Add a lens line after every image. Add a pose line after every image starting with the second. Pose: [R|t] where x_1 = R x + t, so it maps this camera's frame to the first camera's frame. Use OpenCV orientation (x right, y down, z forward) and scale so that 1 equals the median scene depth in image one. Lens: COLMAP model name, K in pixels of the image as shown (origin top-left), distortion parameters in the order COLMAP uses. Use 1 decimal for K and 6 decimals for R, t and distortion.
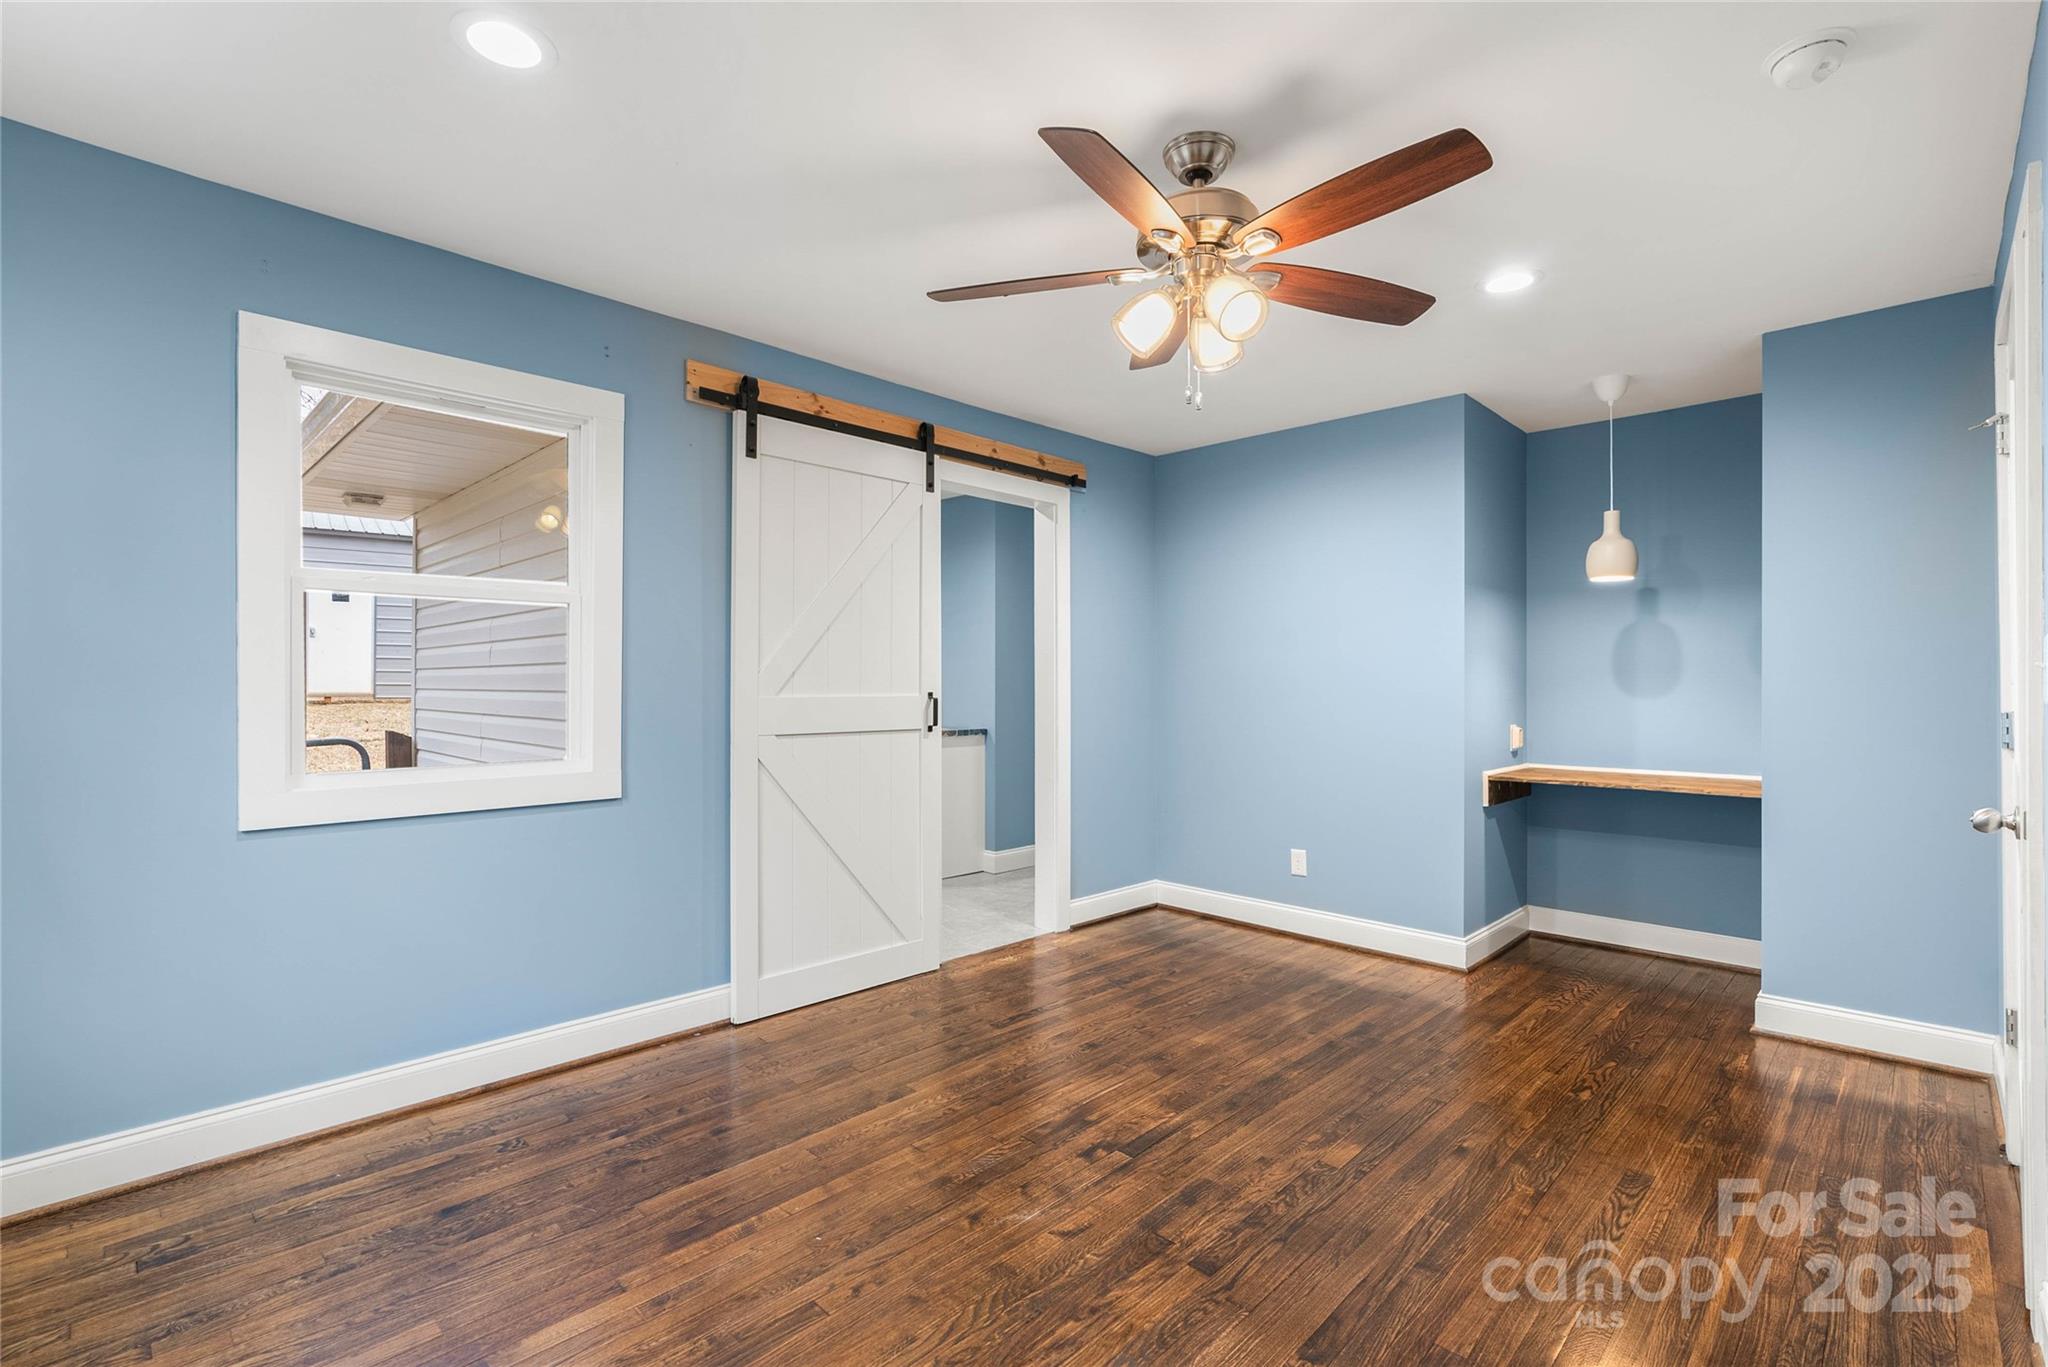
lens RADIAL K [[918.9, 0, 1024.0], [0, 918.9, 683.5], [0, 0, 1]] dist [-0.000064, 0.000234]
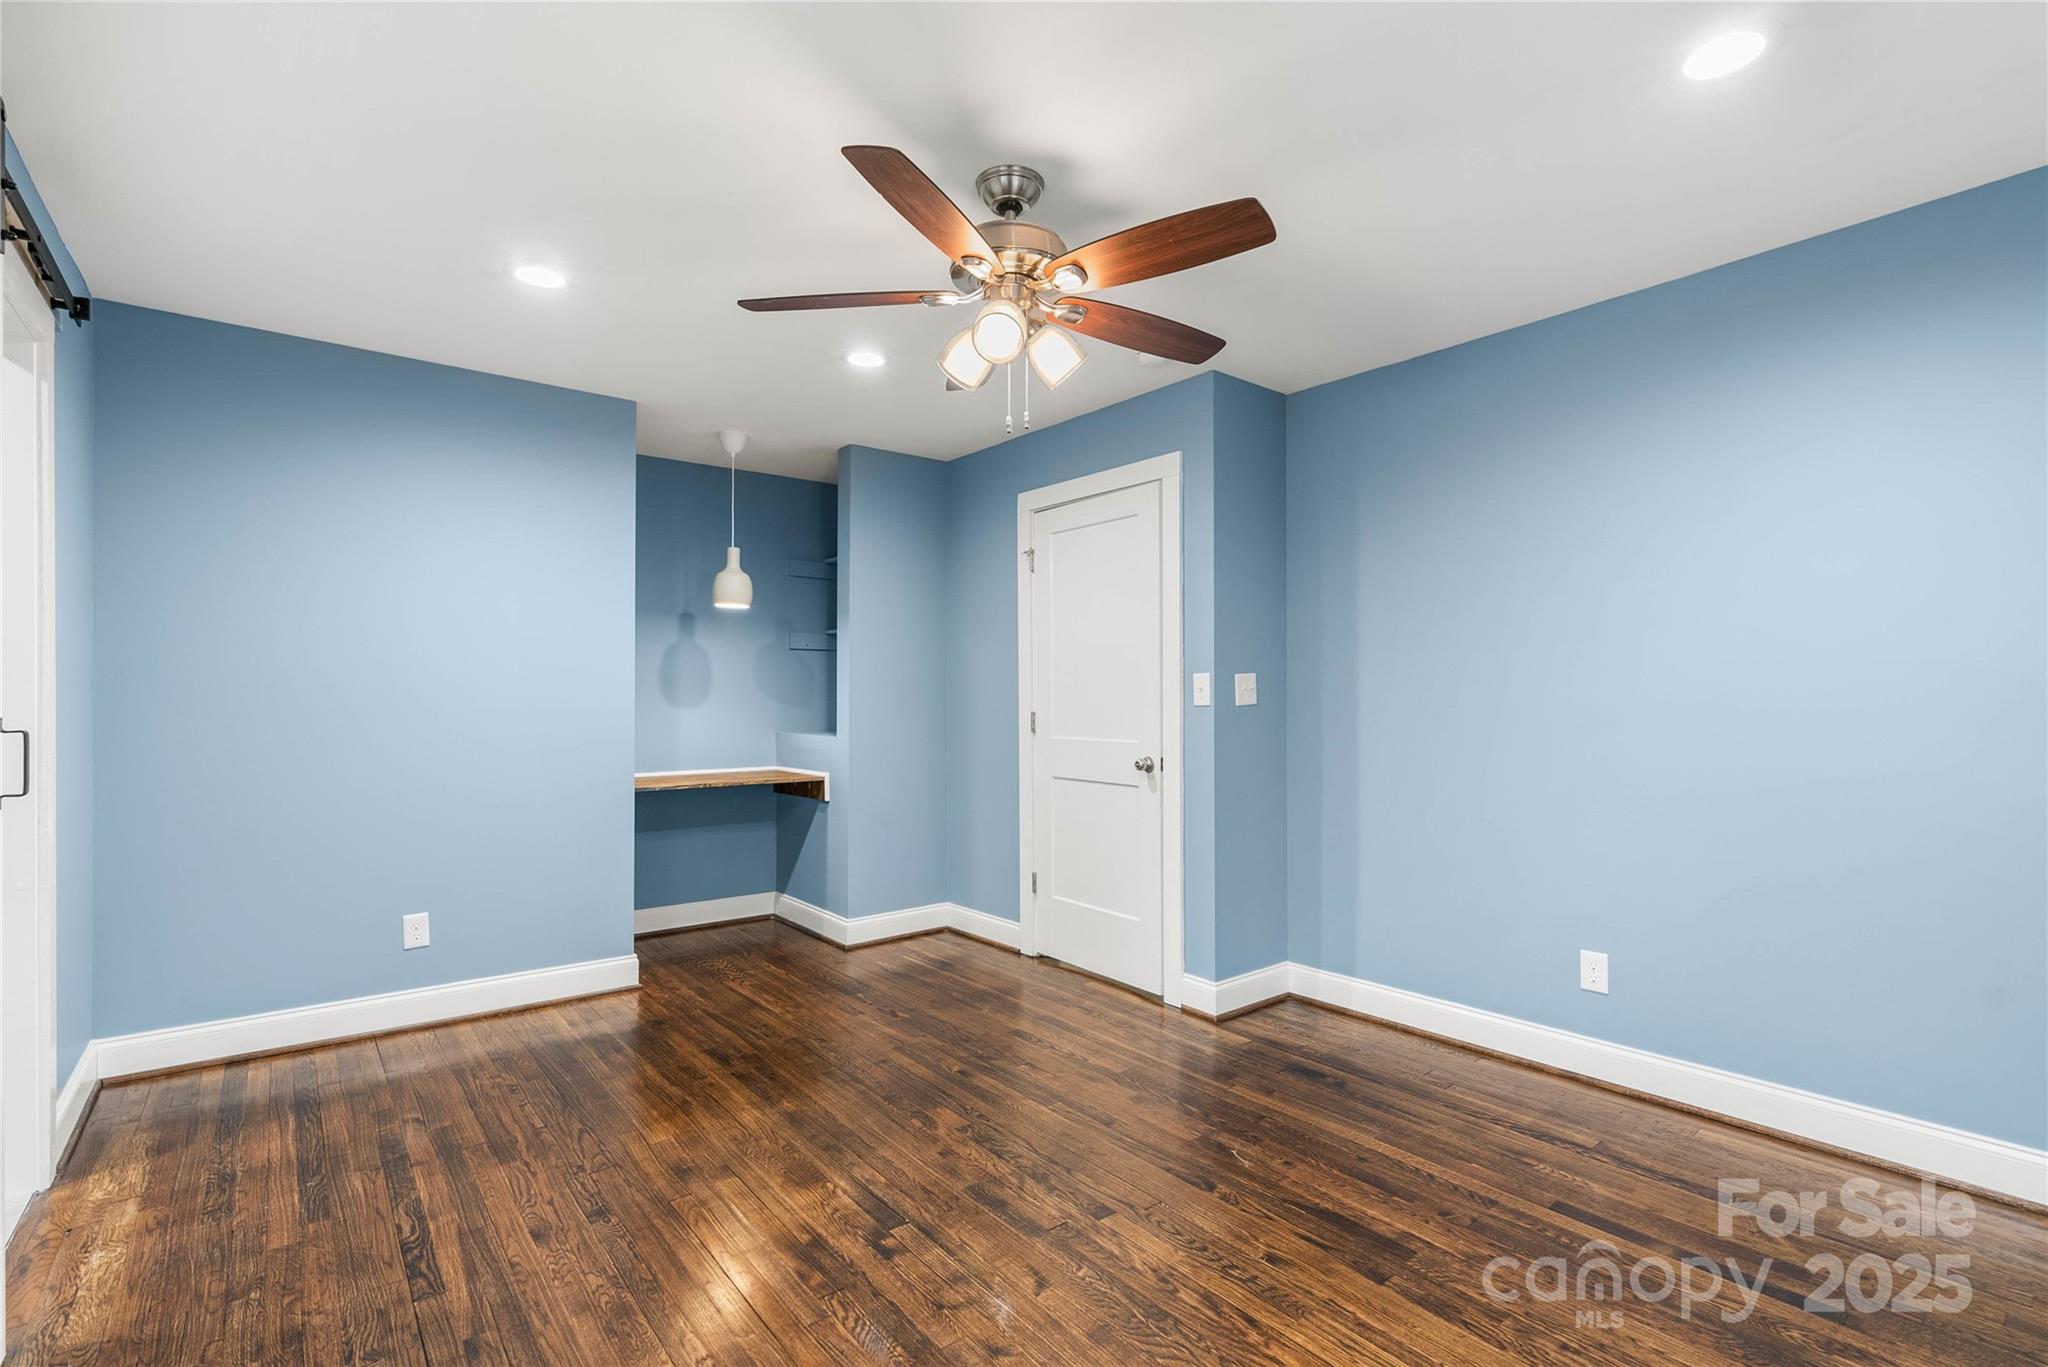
lens RADIAL K [[933.3, 0, 1021.7], [0, 933.3, 694.8], [0, 0, 1]] dist [-0.001102, 0.000288]
pose [[0.123791, 0.001478, 0.992307, -0.589178], [-0.000755, 0.999999, -0.001395, -0.000081], [-0.992308, -0.000577, 0.123792, 0.590199]]
